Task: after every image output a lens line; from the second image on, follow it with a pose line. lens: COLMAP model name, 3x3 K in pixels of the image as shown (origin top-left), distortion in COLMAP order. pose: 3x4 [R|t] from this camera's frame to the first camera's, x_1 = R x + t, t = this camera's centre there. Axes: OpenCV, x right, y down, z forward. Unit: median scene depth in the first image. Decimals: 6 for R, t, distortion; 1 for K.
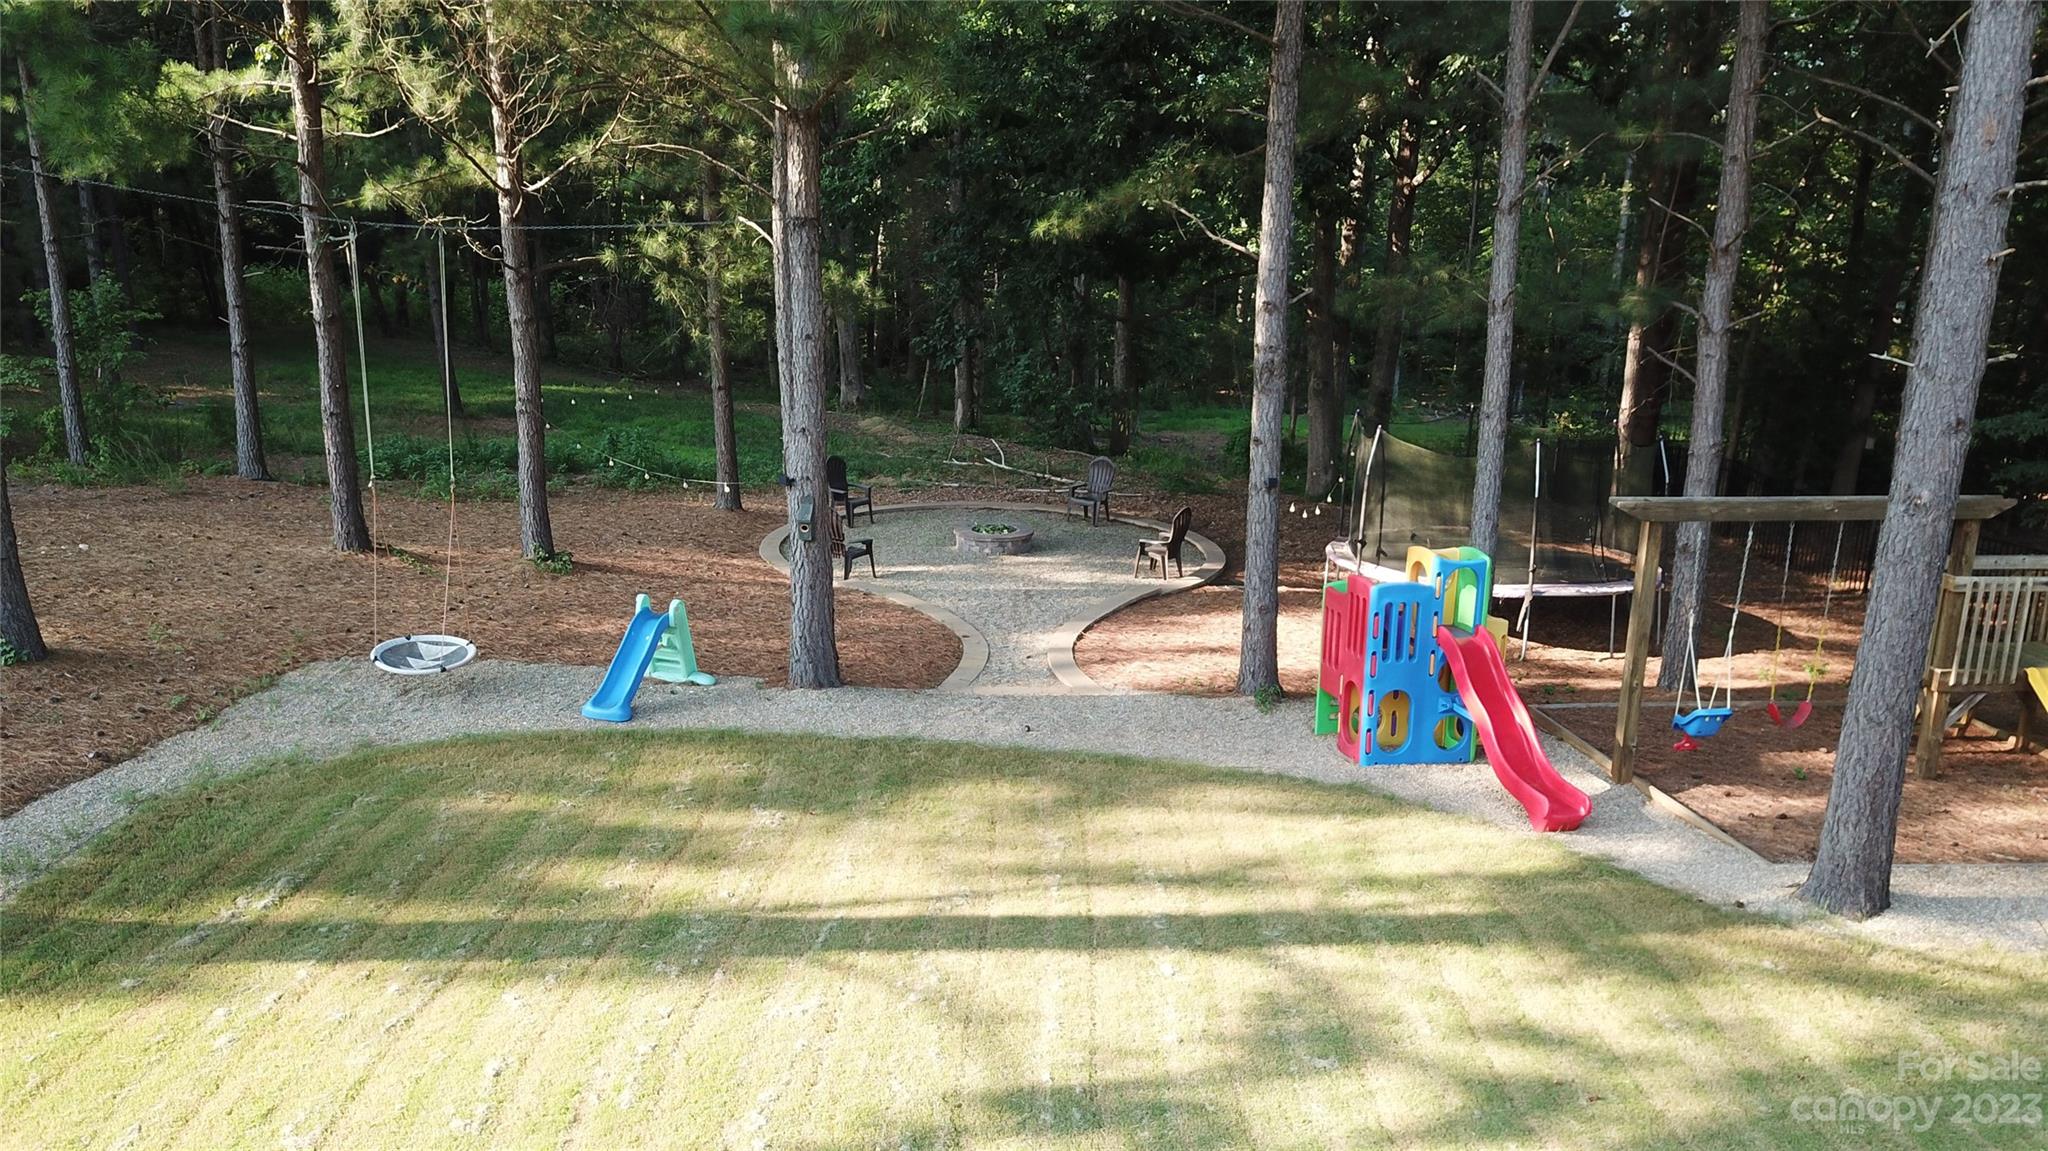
lens RADIAL K [[1563.2, 0, 1035.5], [0, 1563.2, 585.4], [0, 0, 1]] dist [0.086575, -0.147461]
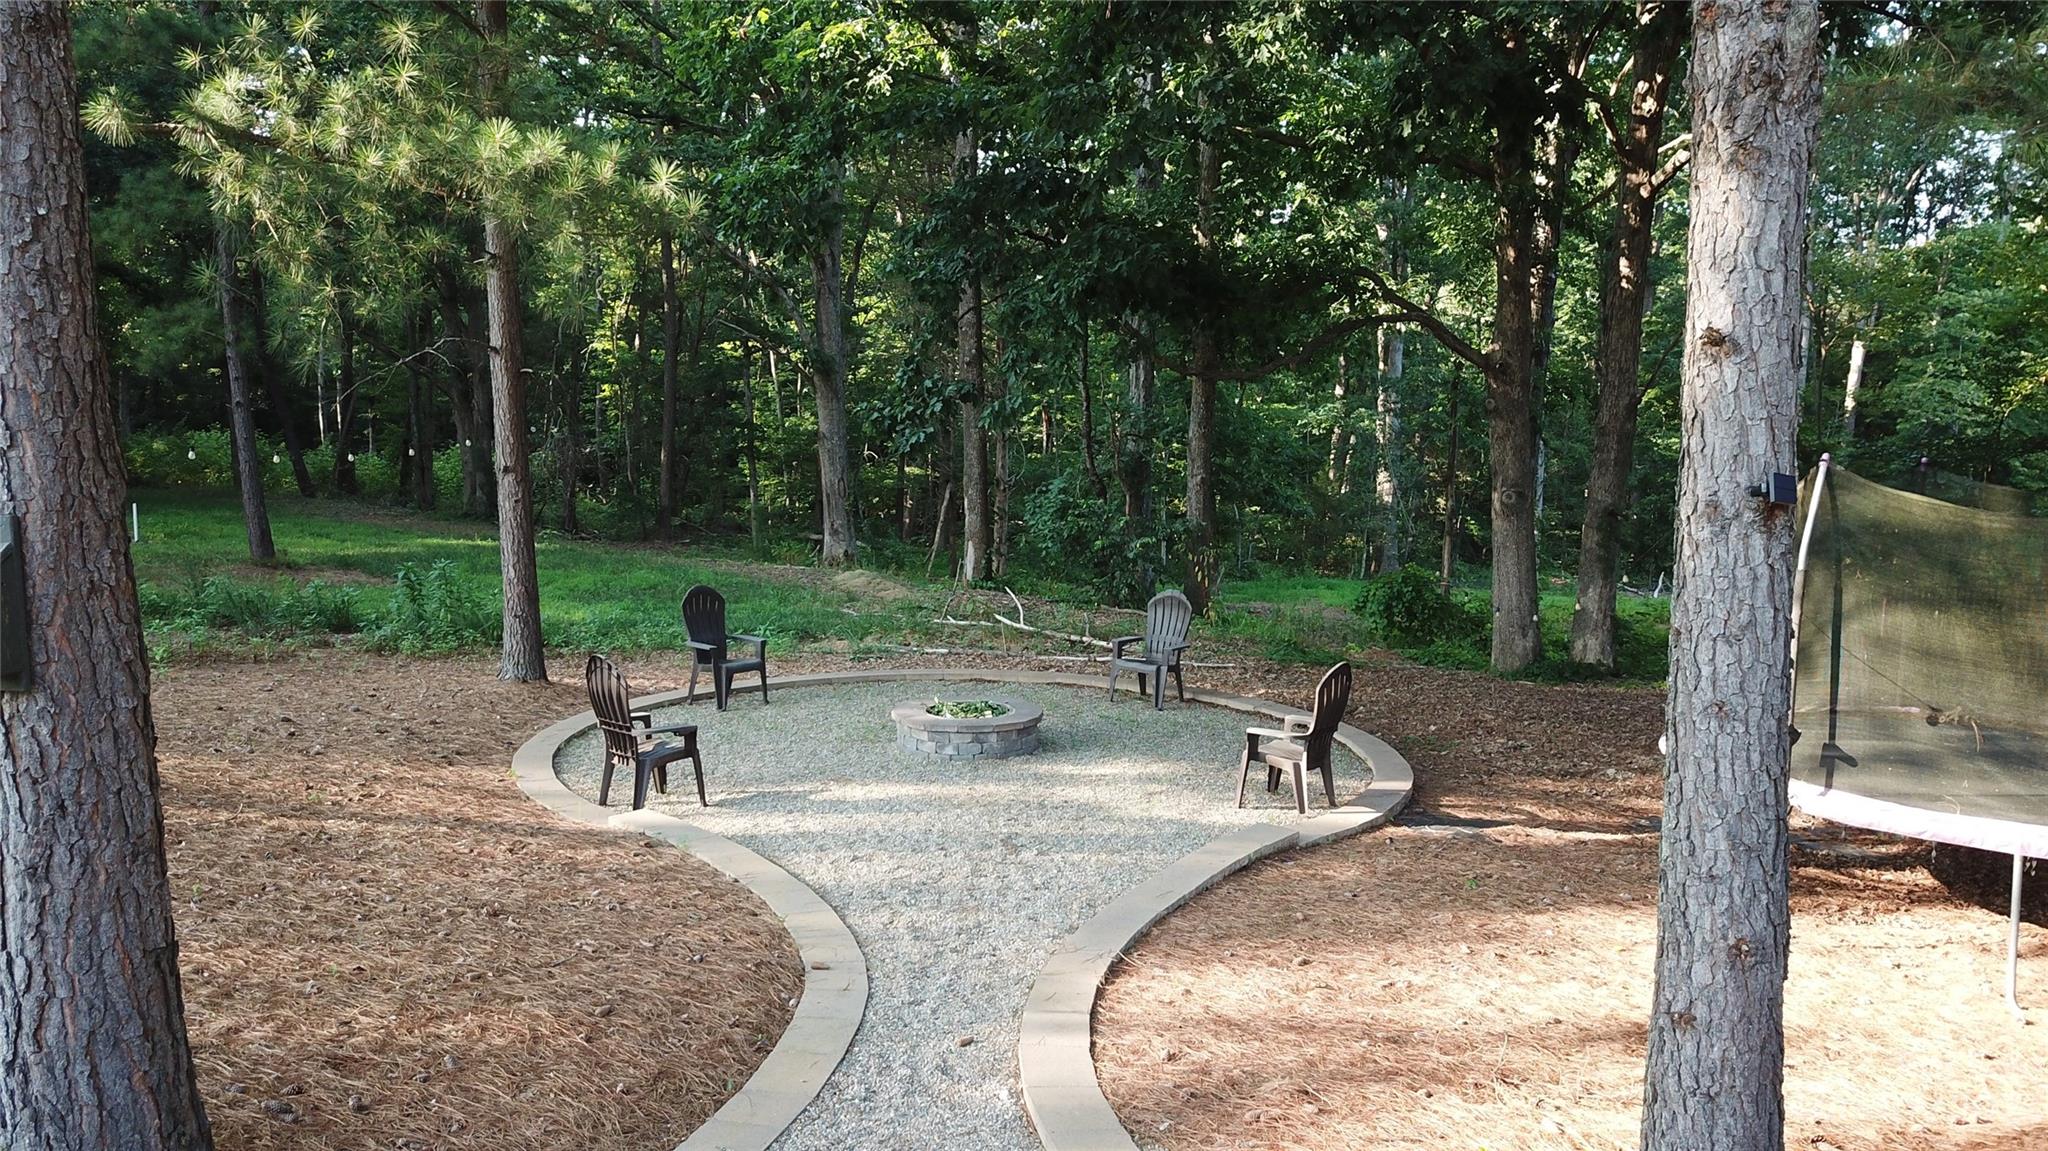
lens RADIAL K [[1571.6, 0, 1025.9], [0, 1571.6, 505.4], [0, 0, 1]] dist [0.086158, -0.001085]
pose [[0.998724, -0.003286, -0.050394, 0.020830], [-0.005994, 0.983114, -0.182895, -0.006611], [0.050144, 0.182964, 0.981840, 0.465874]]
